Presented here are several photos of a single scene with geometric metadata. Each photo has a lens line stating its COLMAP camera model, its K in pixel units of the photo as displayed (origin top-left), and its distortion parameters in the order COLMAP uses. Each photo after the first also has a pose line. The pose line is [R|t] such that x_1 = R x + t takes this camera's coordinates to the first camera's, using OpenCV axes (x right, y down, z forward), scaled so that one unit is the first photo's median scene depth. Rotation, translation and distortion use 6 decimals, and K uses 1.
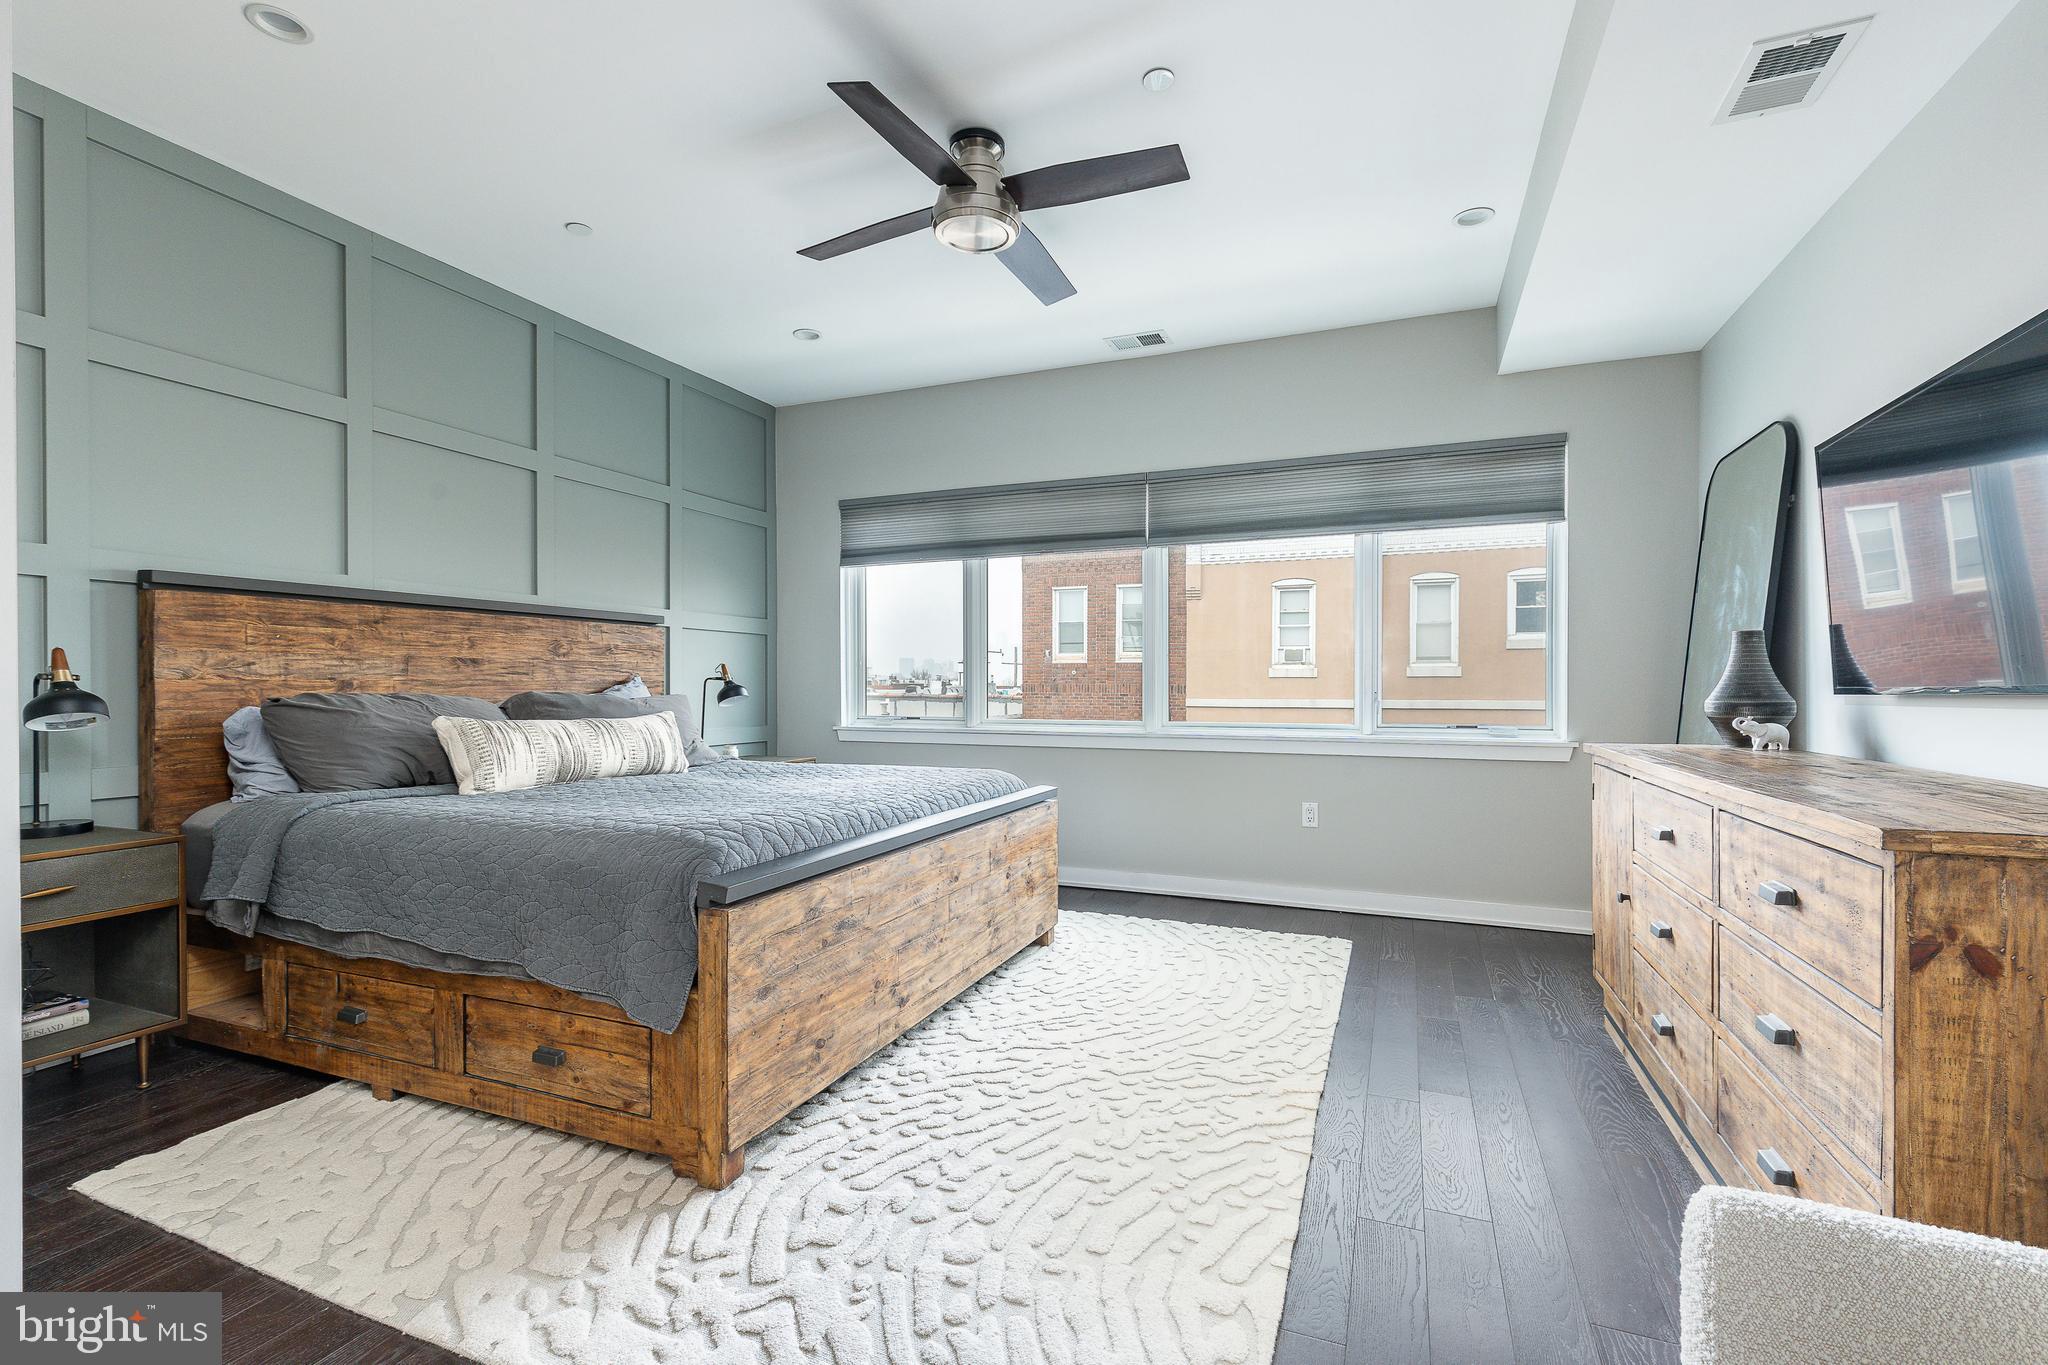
lens RADIAL K [[913.9, 0, 1034.8], [0, 913.9, 673.8], [0, 0, 1]] dist [0.005836, -0.001305]
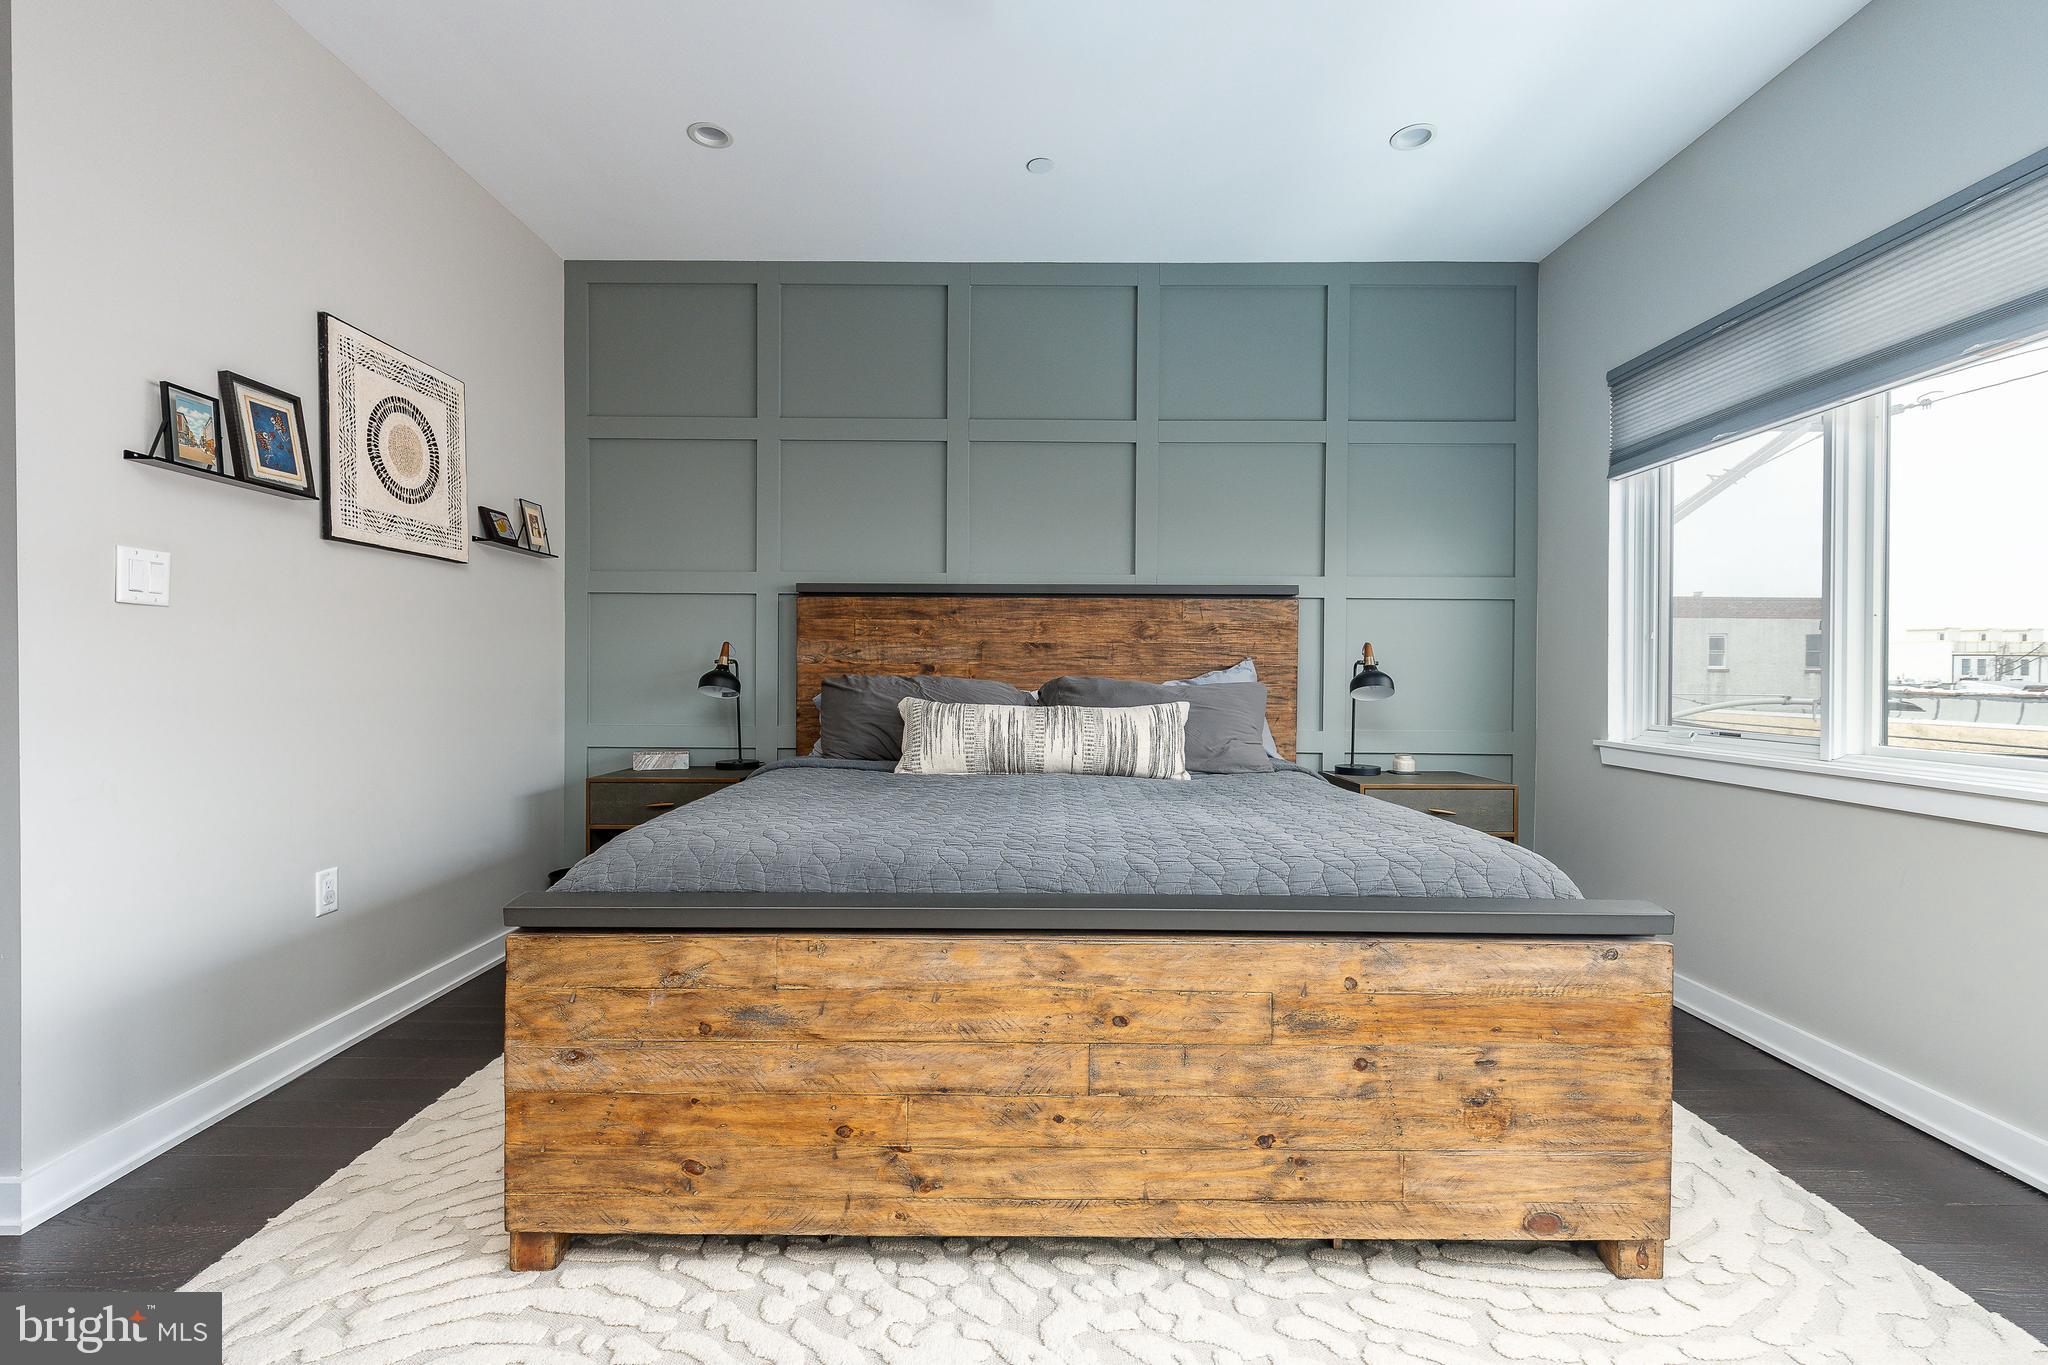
lens RADIAL K [[913.9, 0, 1016.7], [0, 913.9, 681.1], [0, 0, 1]] dist [0.005836, -0.001305]
pose [[0.371542, 0.010469, -0.928357, 0.397560], [0.003499, 0.999914, 0.012676, 0.015633], [0.928409, -0.007959, 0.371473, 0.754213]]
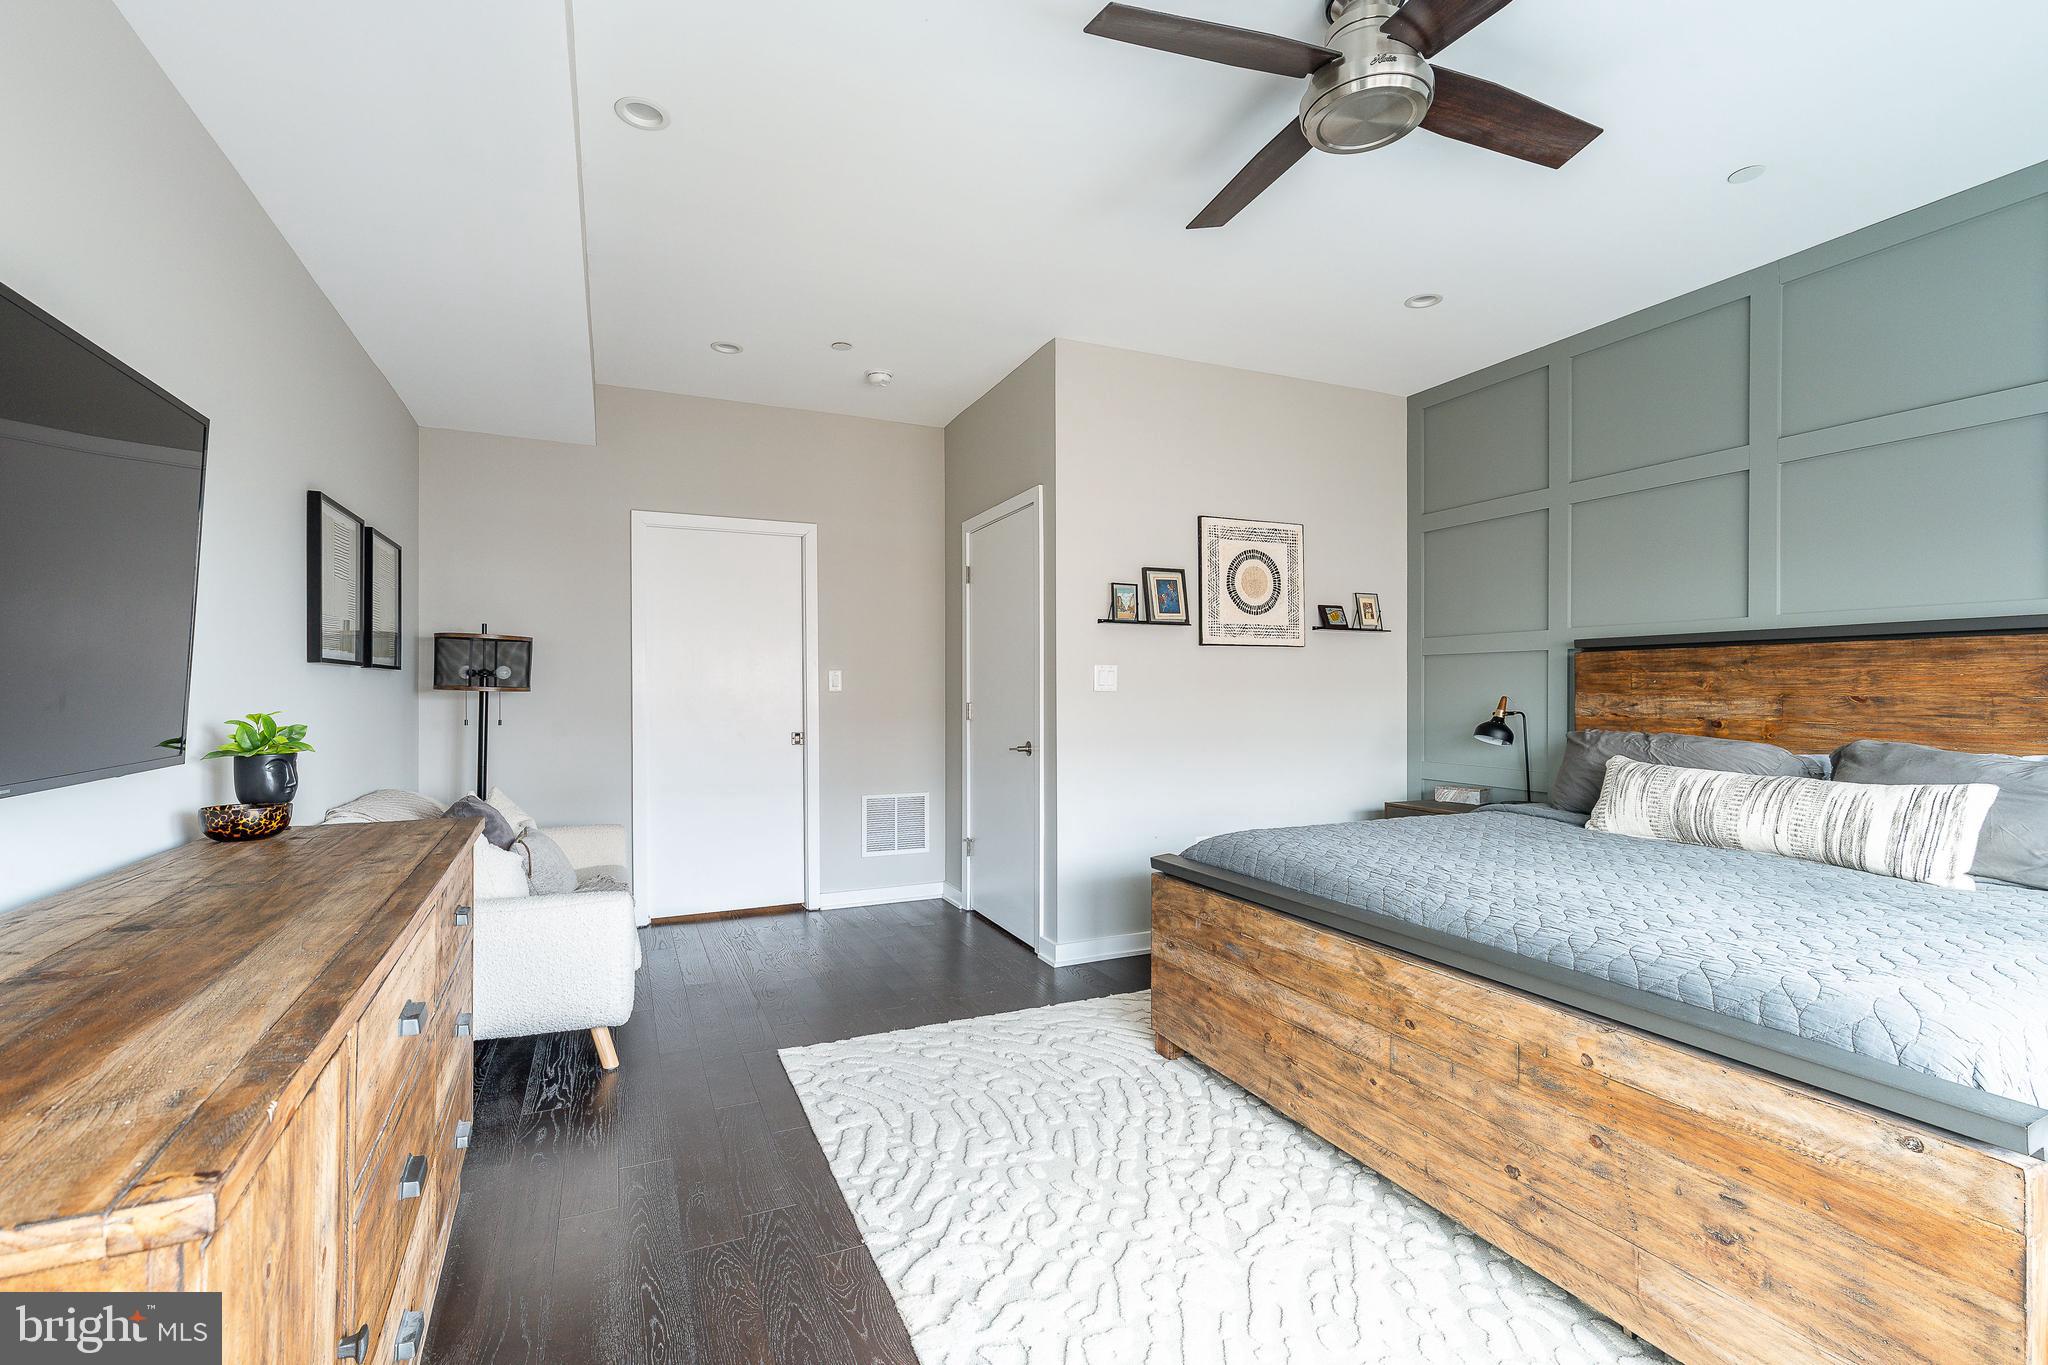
lens RADIAL K [[913.9, 0, 1014.1], [0, 913.9, 685.3], [0, 0, 1]] dist [0.005836, -0.001305]
pose [[-0.696923, -0.003417, -0.717138, 0.636041], [0.007425, 0.999901, -0.011979, -0.029165], [0.717108, -0.013673, -0.696828, 1.292559]]
